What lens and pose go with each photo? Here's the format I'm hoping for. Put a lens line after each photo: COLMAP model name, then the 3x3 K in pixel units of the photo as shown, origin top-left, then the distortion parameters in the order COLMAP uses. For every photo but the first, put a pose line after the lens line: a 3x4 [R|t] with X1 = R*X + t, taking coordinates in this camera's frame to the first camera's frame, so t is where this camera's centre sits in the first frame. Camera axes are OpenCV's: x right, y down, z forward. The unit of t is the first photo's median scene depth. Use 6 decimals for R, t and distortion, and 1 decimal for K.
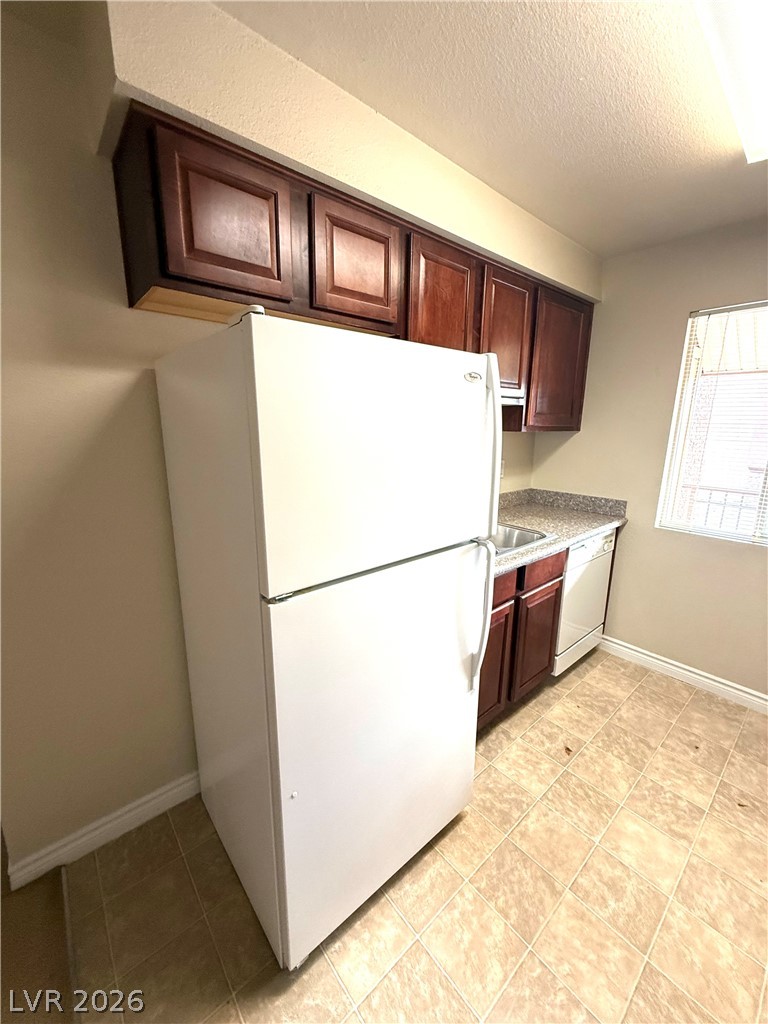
lens RADIAL K [[406.7, 0, 384.0], [0, 406.7, 512.0], [0, 0, 1]] dist [0.000929, 0.000029]
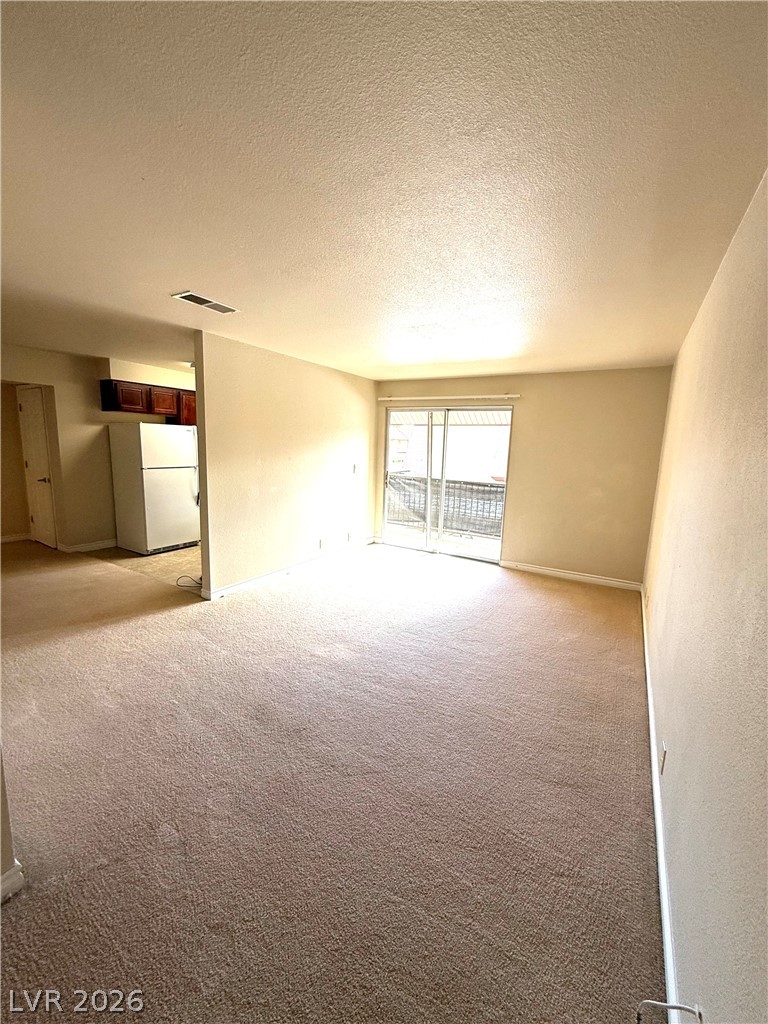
lens RADIAL K [[406.7, 0, 384.0], [0, 406.7, 512.0], [0, 0, 1]] dist [0.000929, 0.000029]
pose [[0.953141, -0.023275, 0.301630, 0.837843], [0.037936, 0.998362, -0.042836, 0.815958], [-0.300139, 0.052272, 0.952462, -3.758746]]
